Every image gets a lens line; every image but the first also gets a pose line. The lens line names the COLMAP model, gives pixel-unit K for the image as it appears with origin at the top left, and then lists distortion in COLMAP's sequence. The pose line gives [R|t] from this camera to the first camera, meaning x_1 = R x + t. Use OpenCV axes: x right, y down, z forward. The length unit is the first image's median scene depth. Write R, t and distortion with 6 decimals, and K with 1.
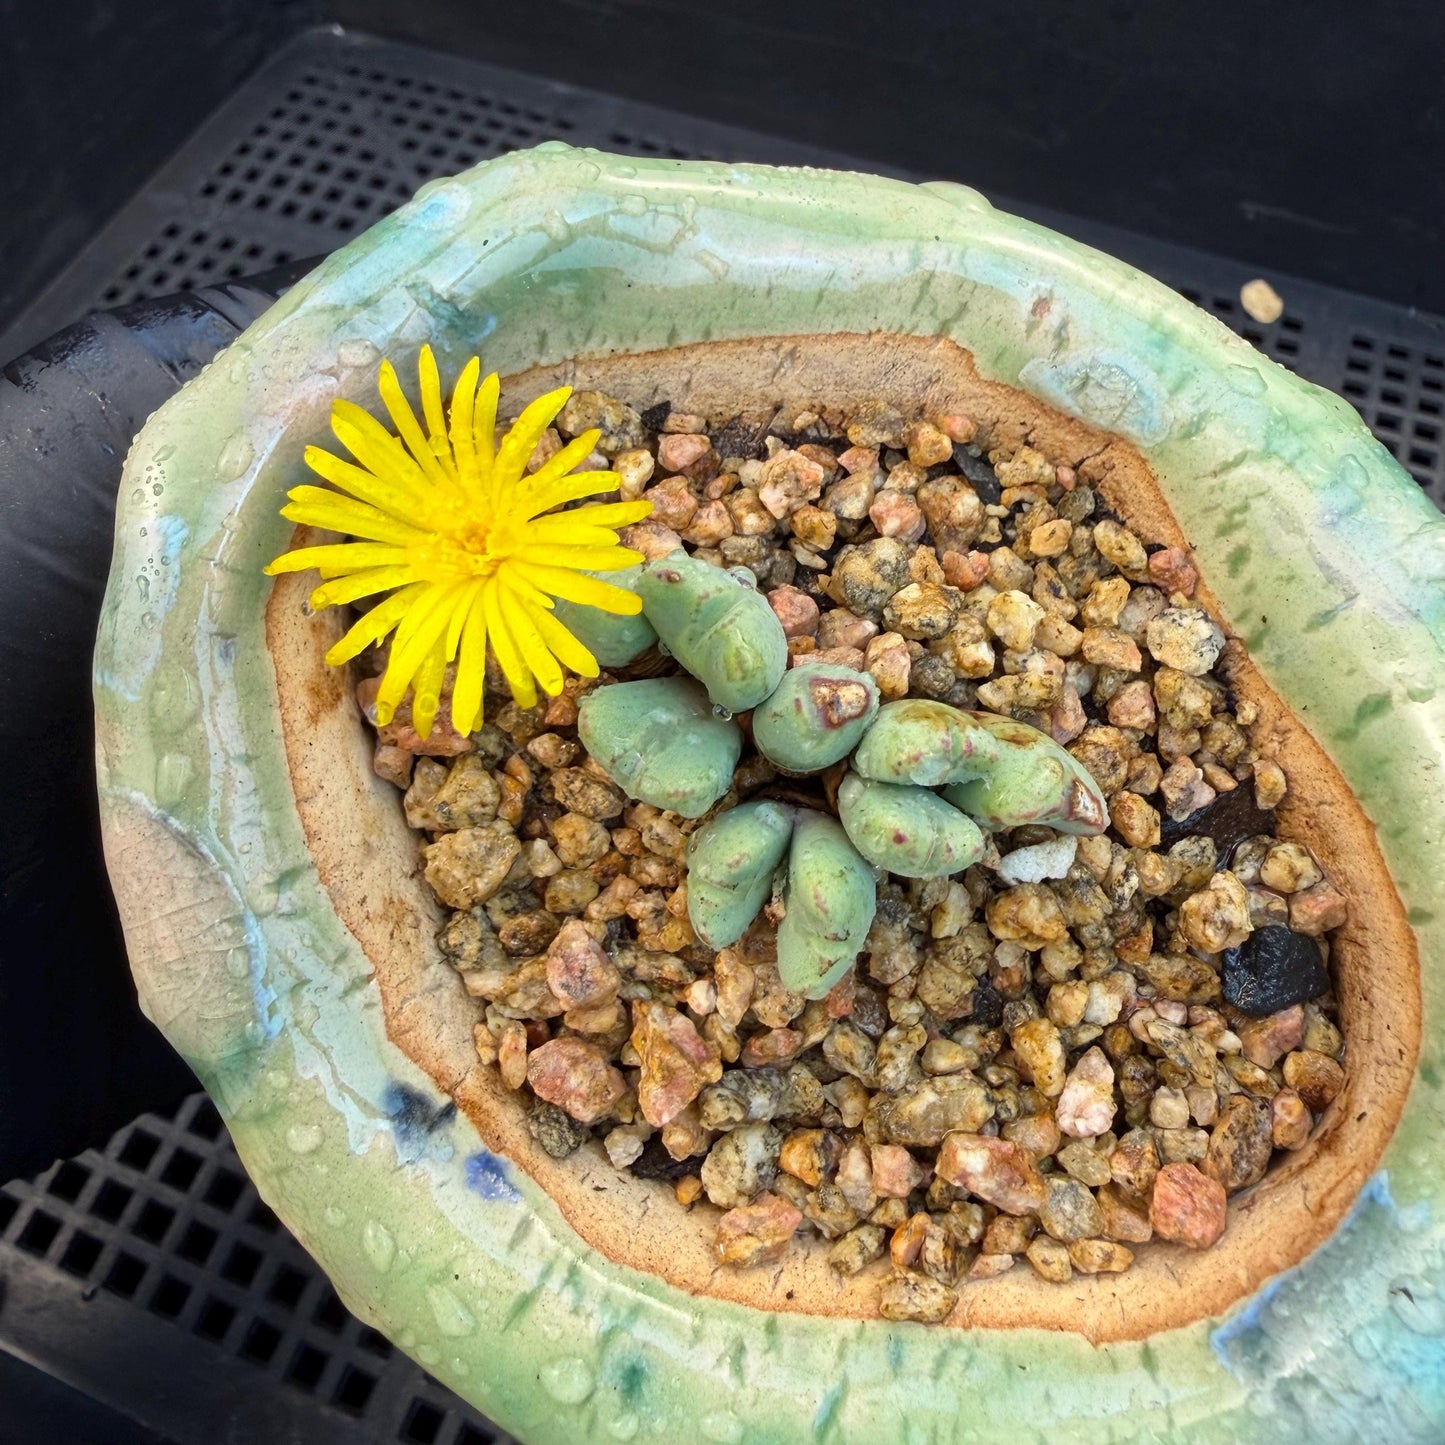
lens RADIAL K [[1414.3, 0, 711.4], [0, 1414.3, 571.2], [0, 0, 1]] dist [0.000446, 0.000000]
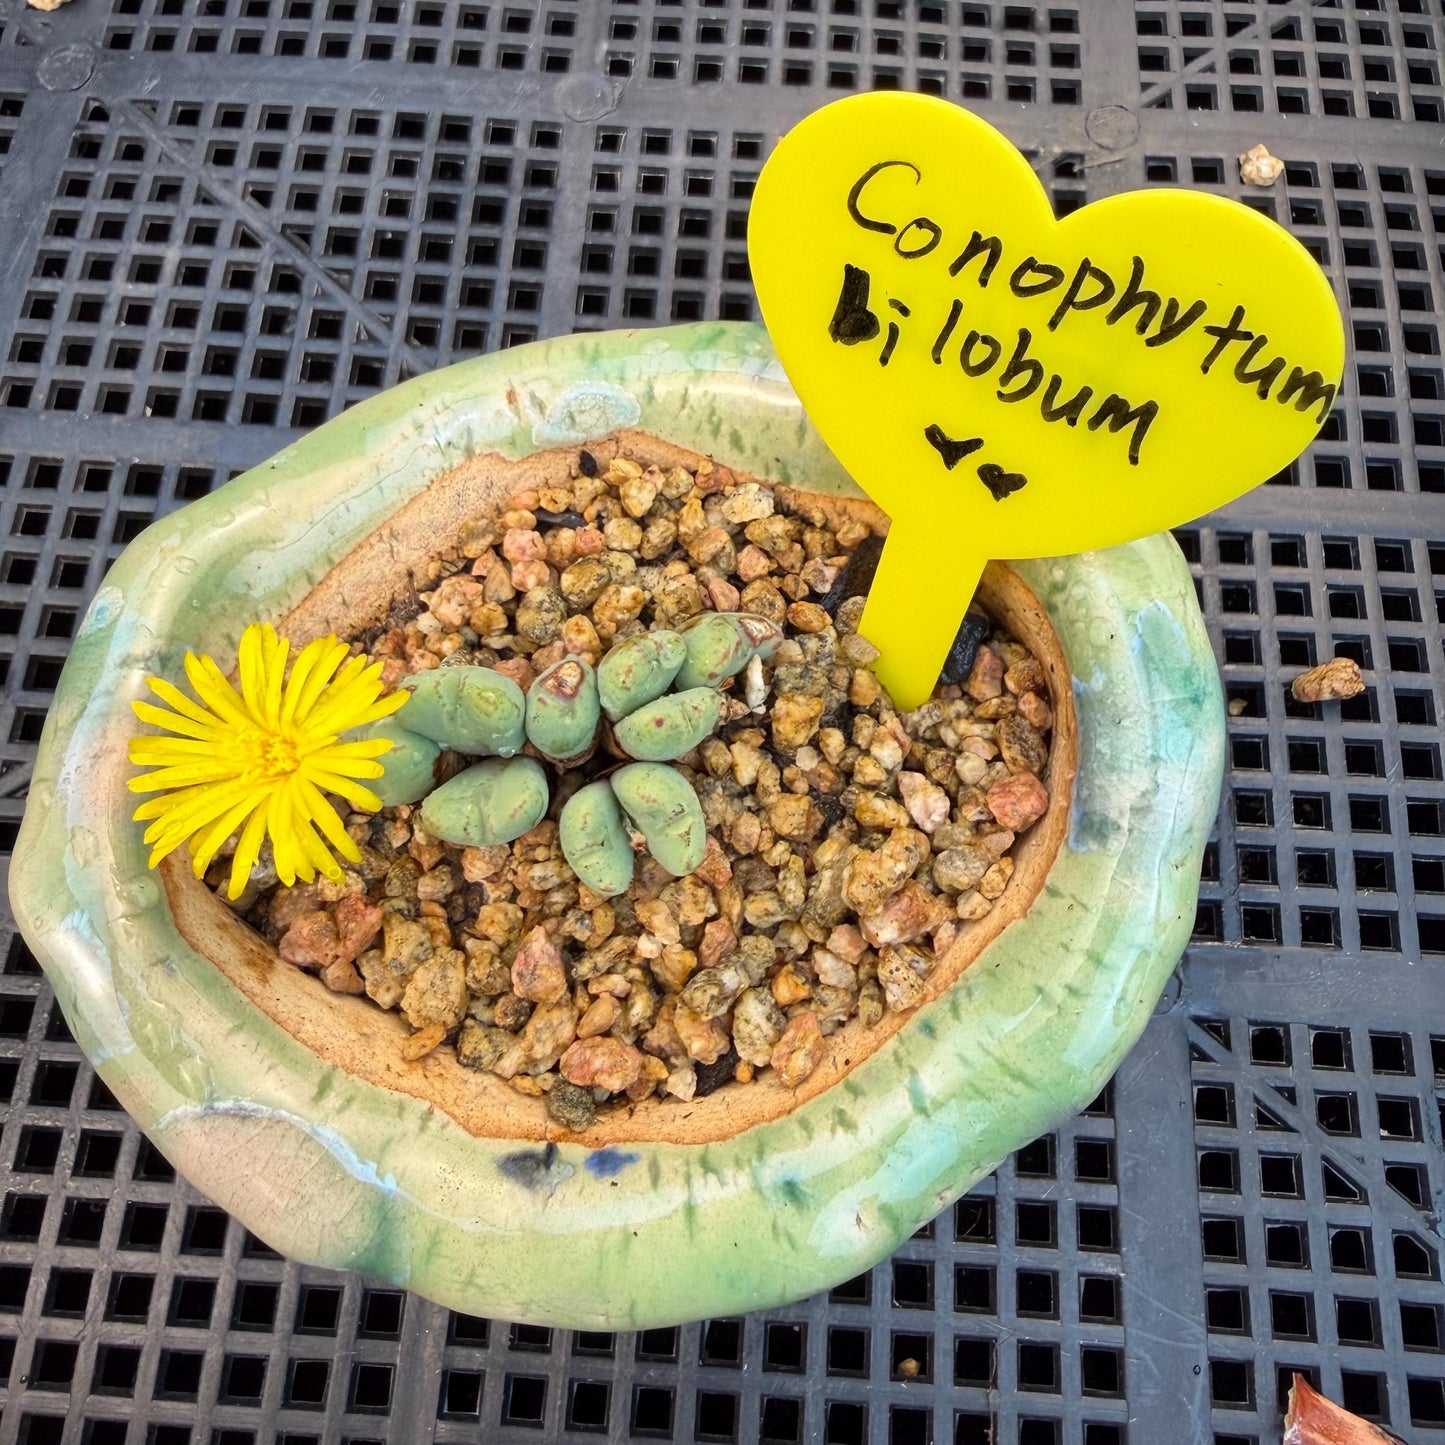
lens RADIAL K [[1414.3, 0, 699.2], [0, 1414.3, 520.7], [0, 0, 1]] dist [0.000446, 0.000000]
pose [[0.745296, -0.624011, 0.234827, -0.033576], [0.662252, 0.733618, -0.152403, 0.242335], [-0.077172, 0.269100, 0.960016, -0.323328]]
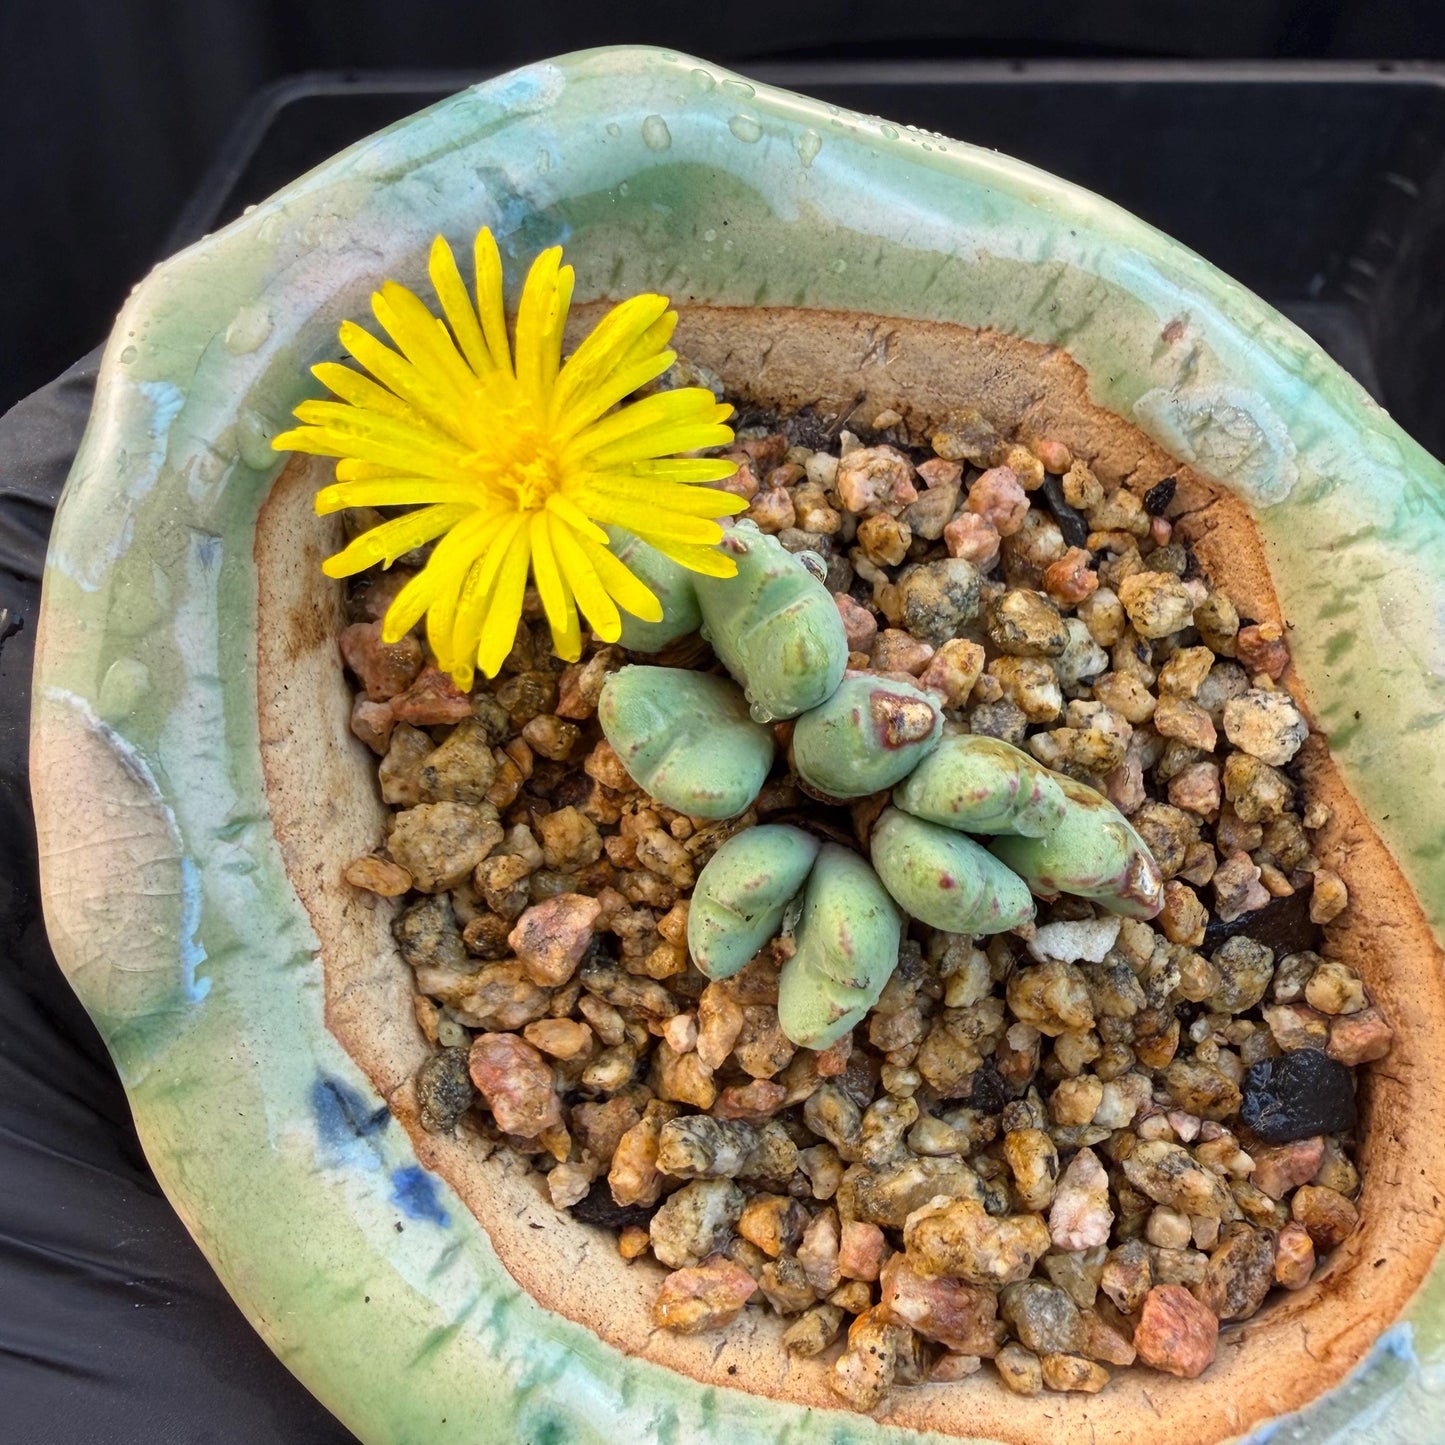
lens RADIAL K [[1414.3, 0, 716.0], [0, 1414.3, 718.1], [0, 0, 1]] dist [0.000446, 0.000000]
pose [[0.986669, 0.155361, 0.048444, -0.058107], [-0.157099, 0.986983, 0.034405, 0.069993], [-0.042469, -0.041557, 0.998233, 0.114901]]
